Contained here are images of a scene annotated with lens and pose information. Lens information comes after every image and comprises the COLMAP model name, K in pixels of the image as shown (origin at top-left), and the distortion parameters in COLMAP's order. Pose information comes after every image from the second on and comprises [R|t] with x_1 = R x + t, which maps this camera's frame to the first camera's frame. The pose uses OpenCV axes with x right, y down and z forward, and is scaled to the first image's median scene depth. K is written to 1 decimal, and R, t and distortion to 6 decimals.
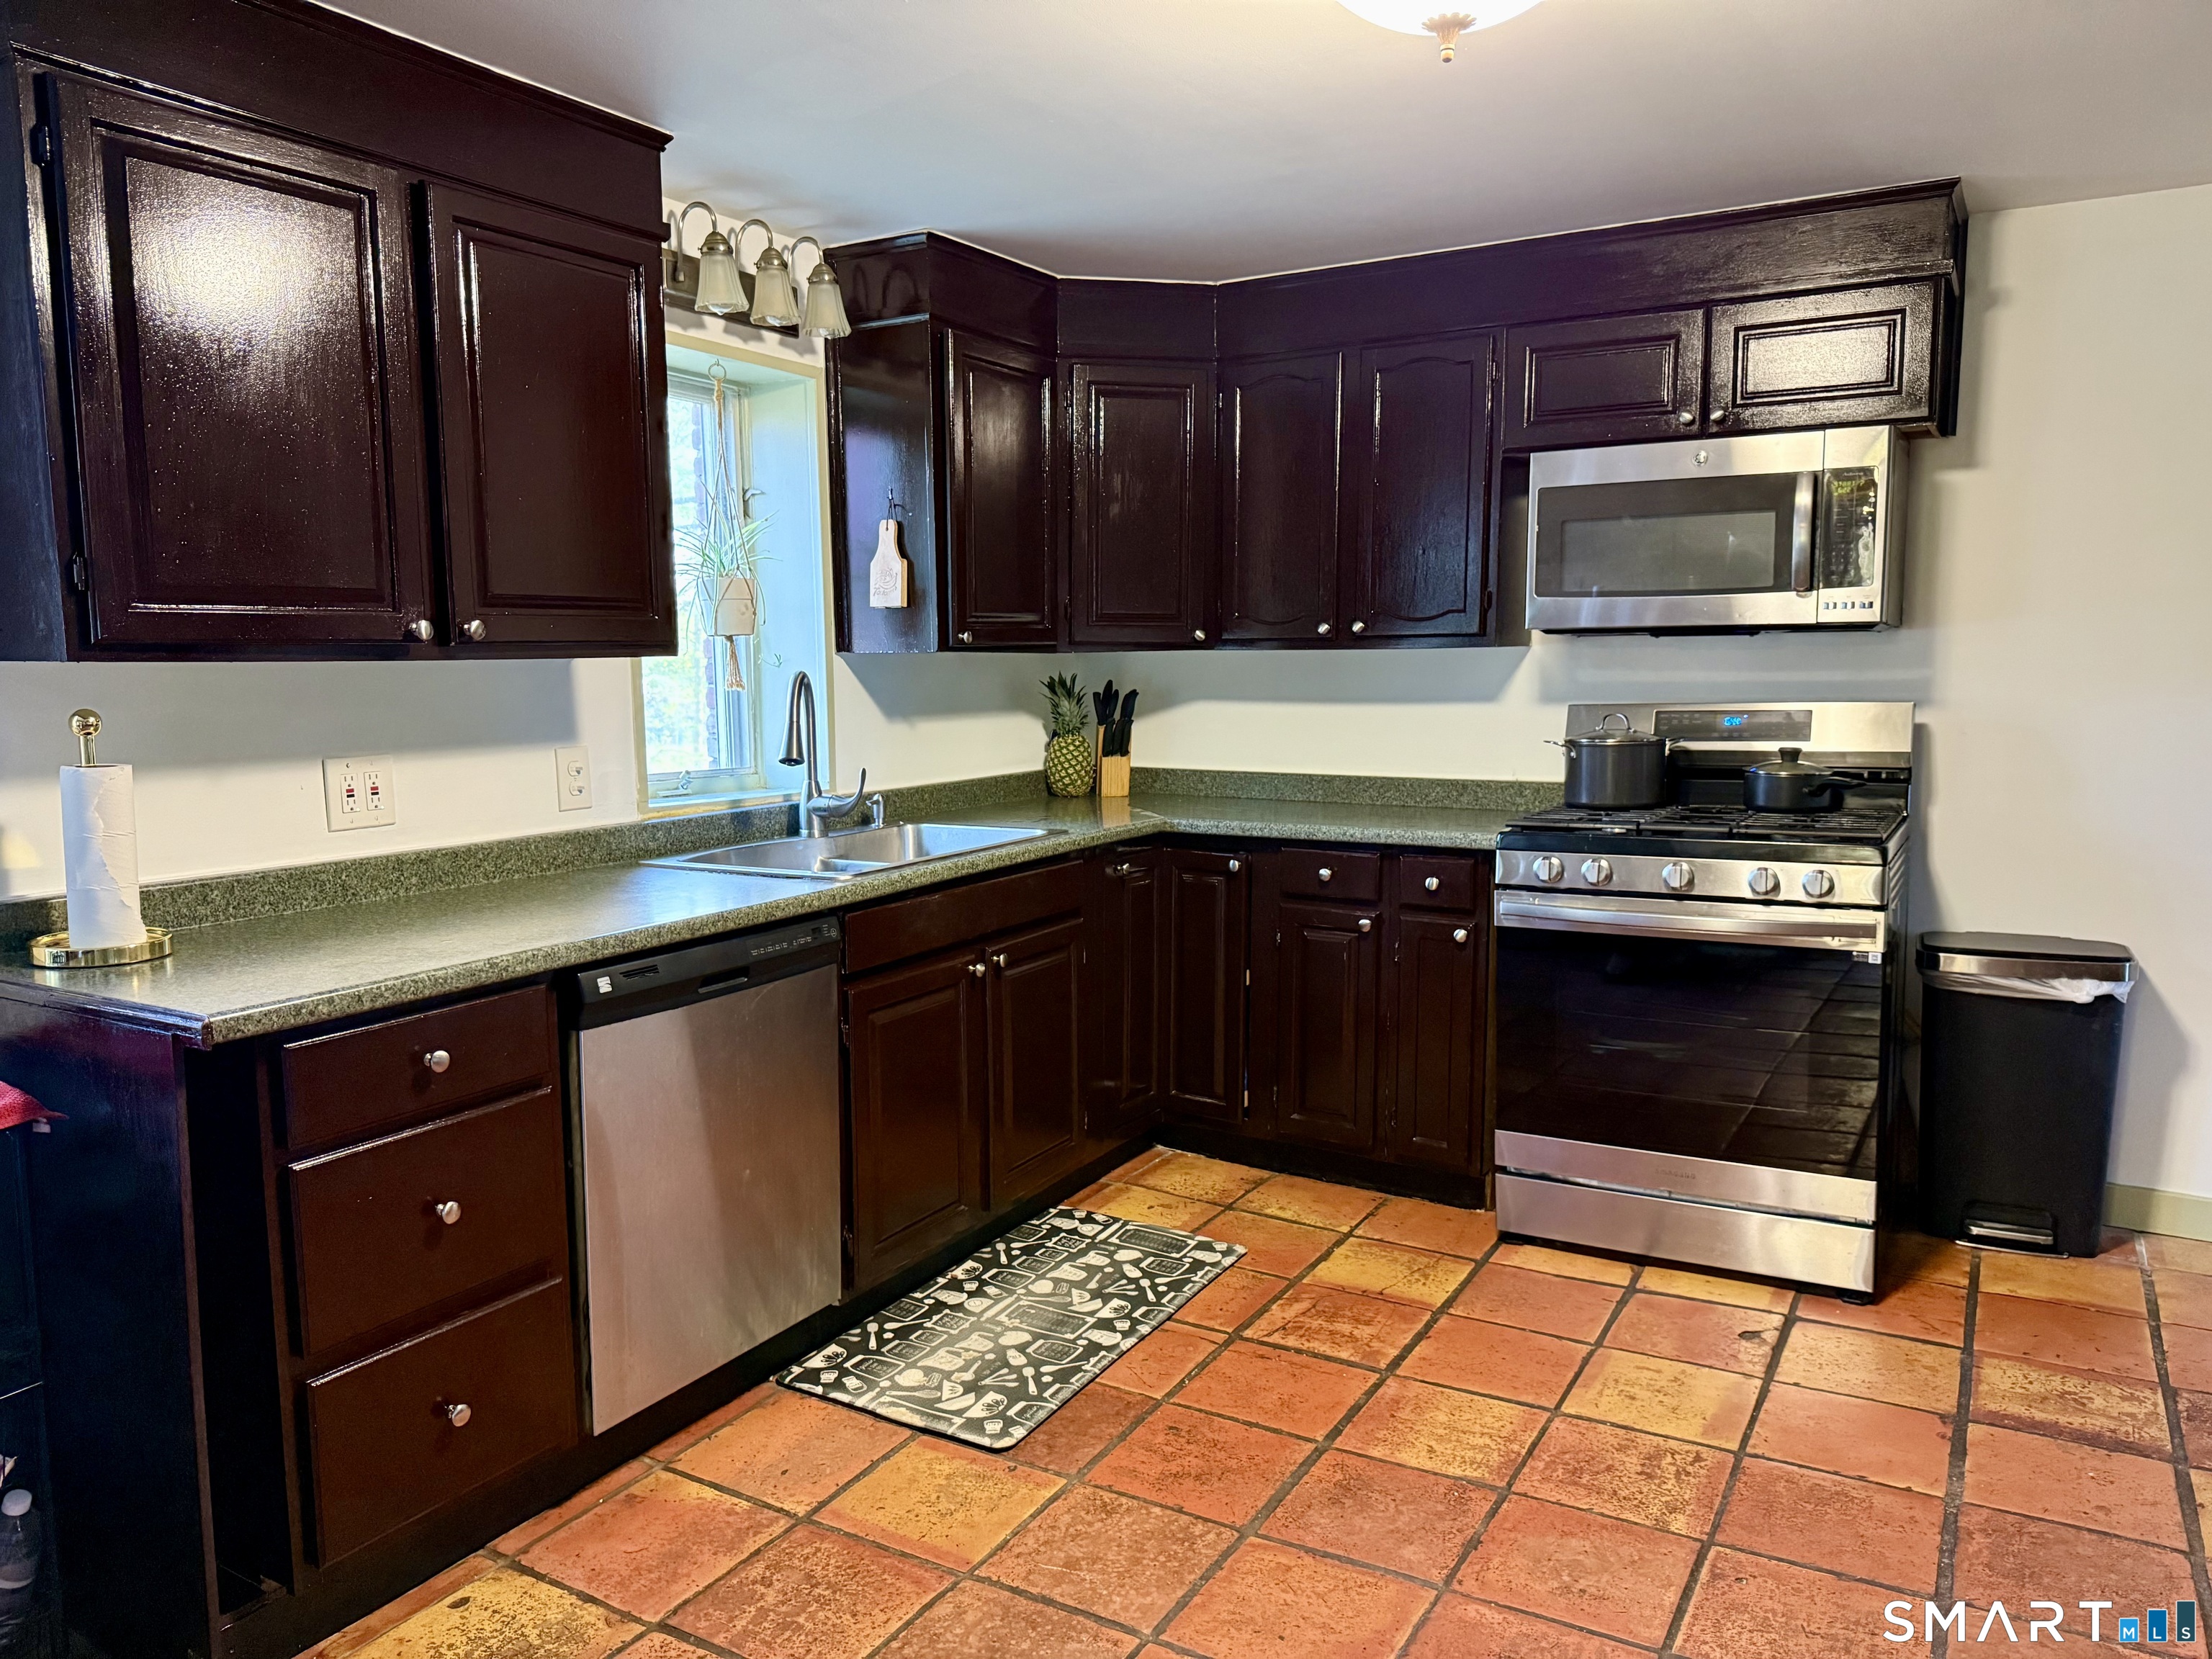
lens RADIAL K [[1554.6, 0, 1115.0], [0, 1554.6, 820.9], [0, 0, 1]] dist [0.026581, -0.029282]
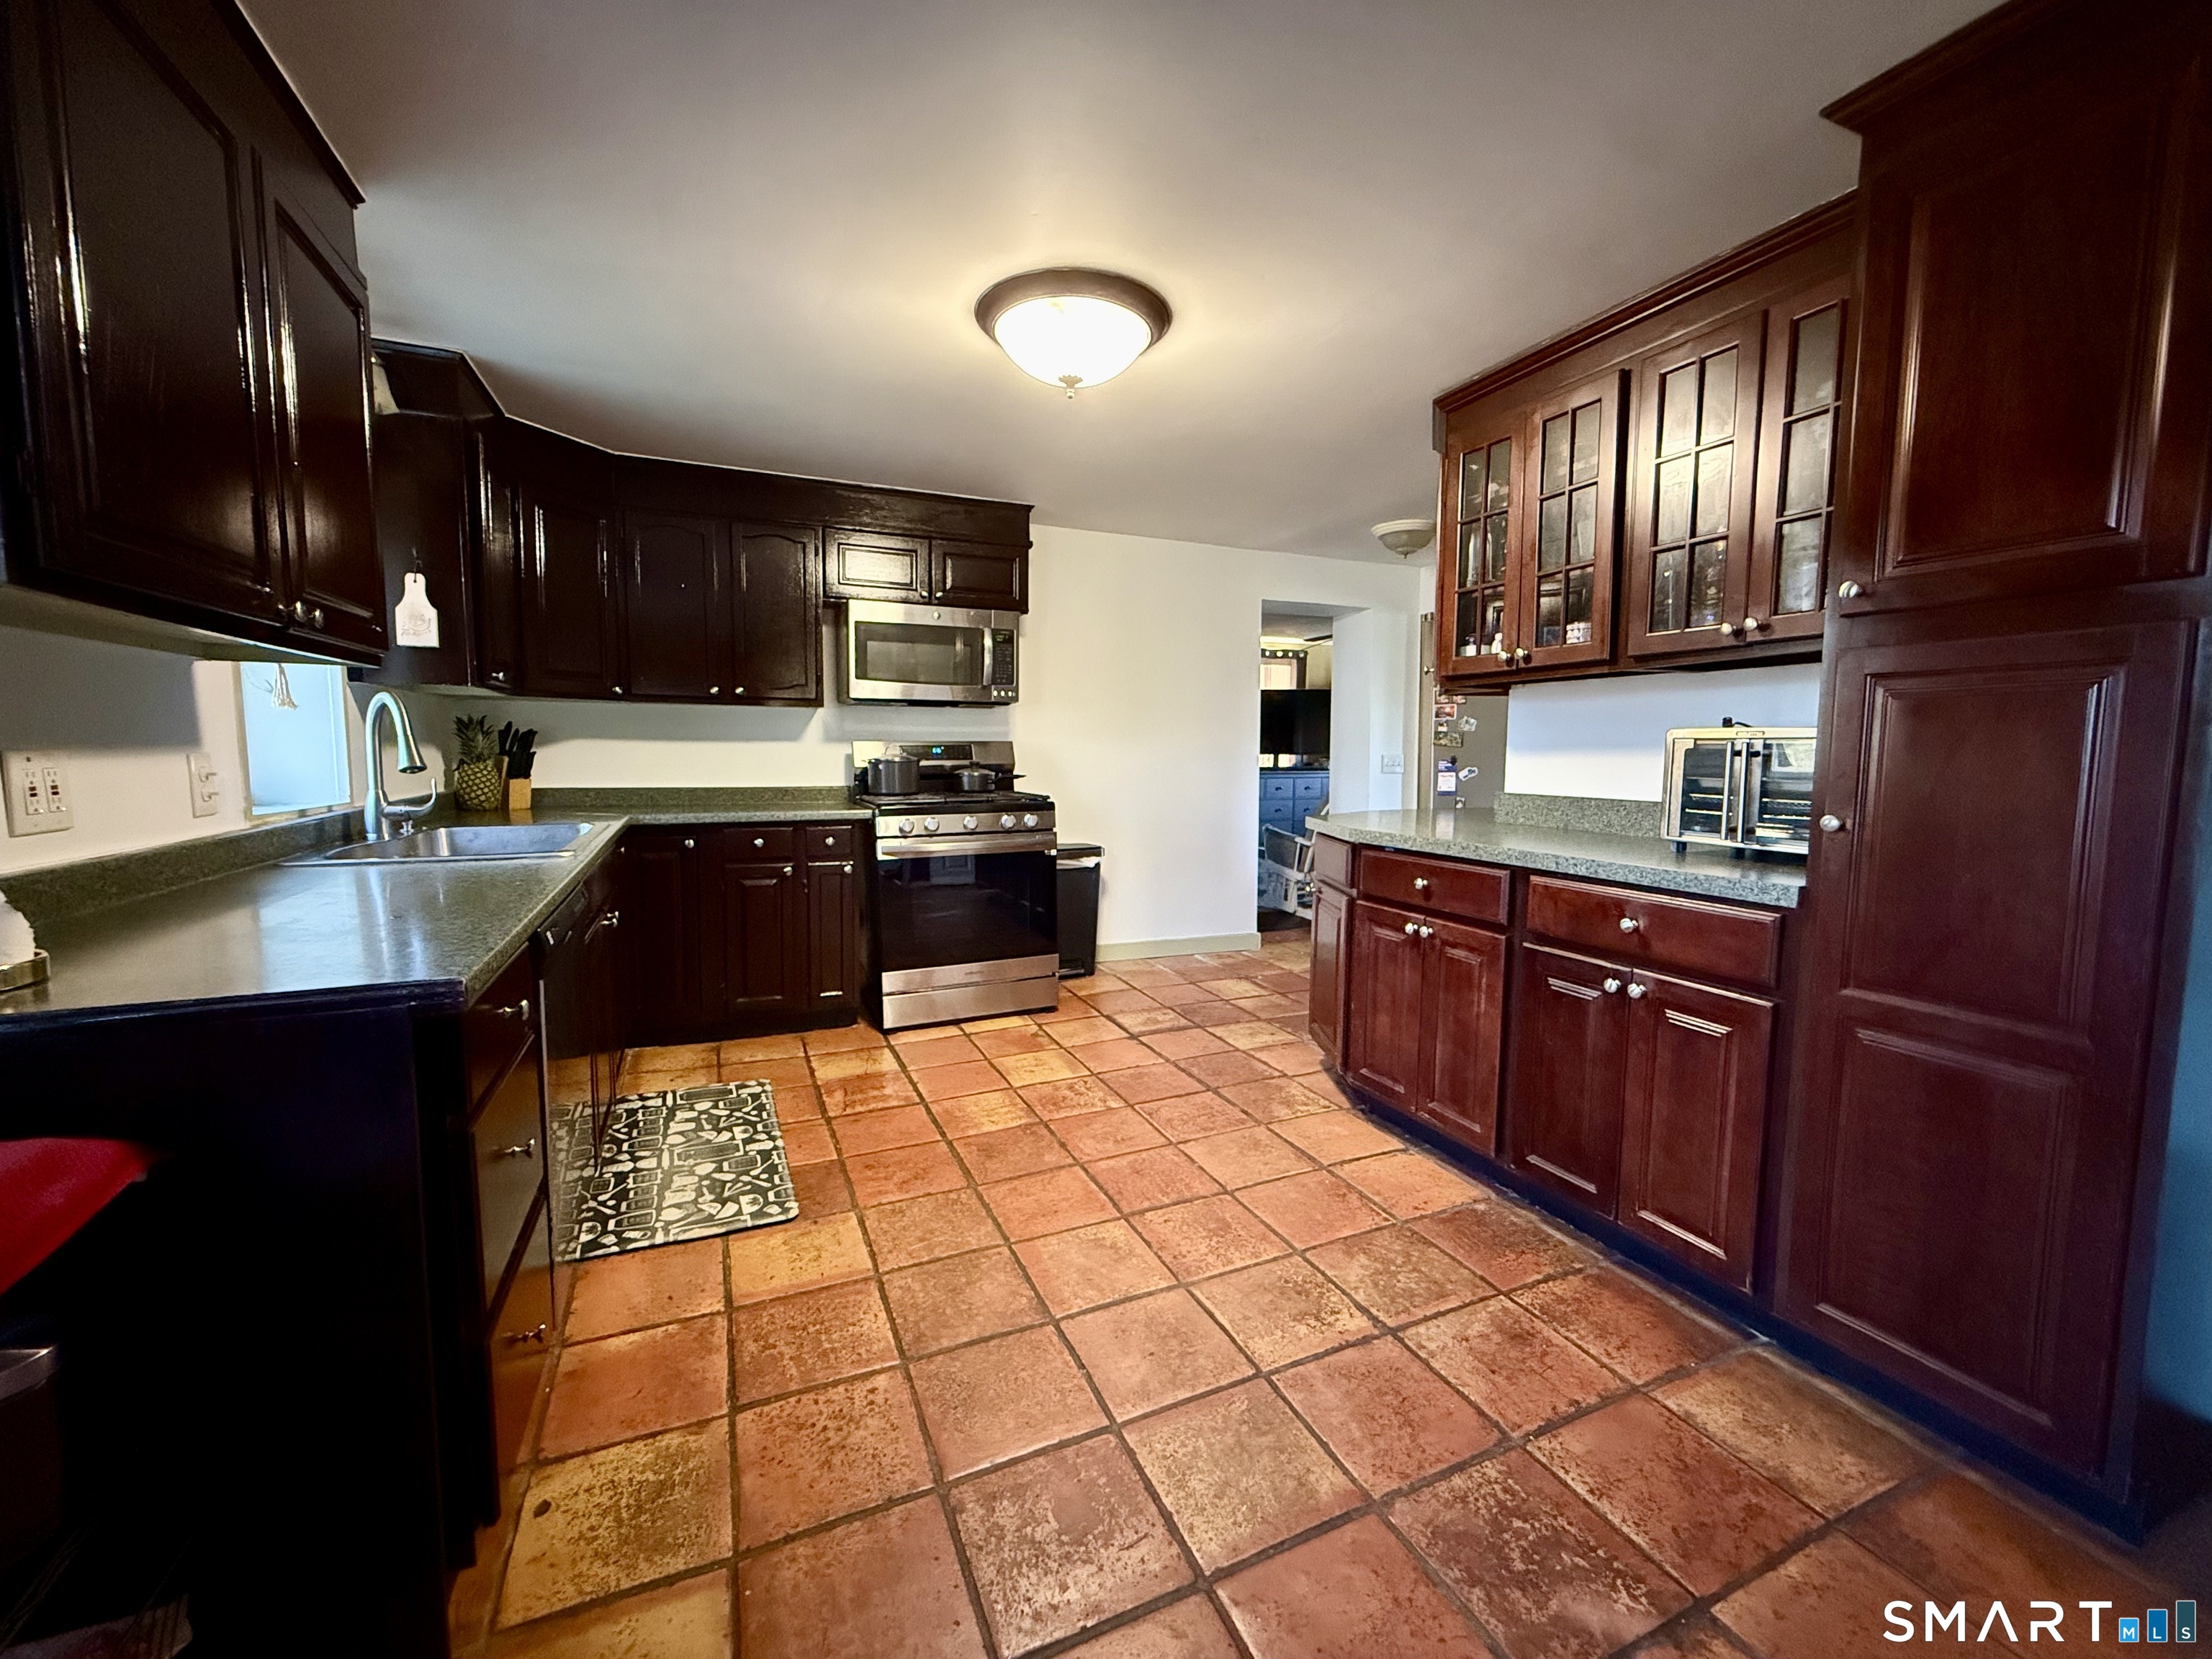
lens RADIAL K [[883.4, 0, 1109.6], [0, 883.4, 829.2], [0, 0, 1]] dist [0.021706, 0.000513]
pose [[0.584523, -0.064501, 0.808809, -0.460666], [0.074431, 0.996895, 0.025709, 0.027813], [-0.807956, 0.045173, 0.587509, 0.199002]]
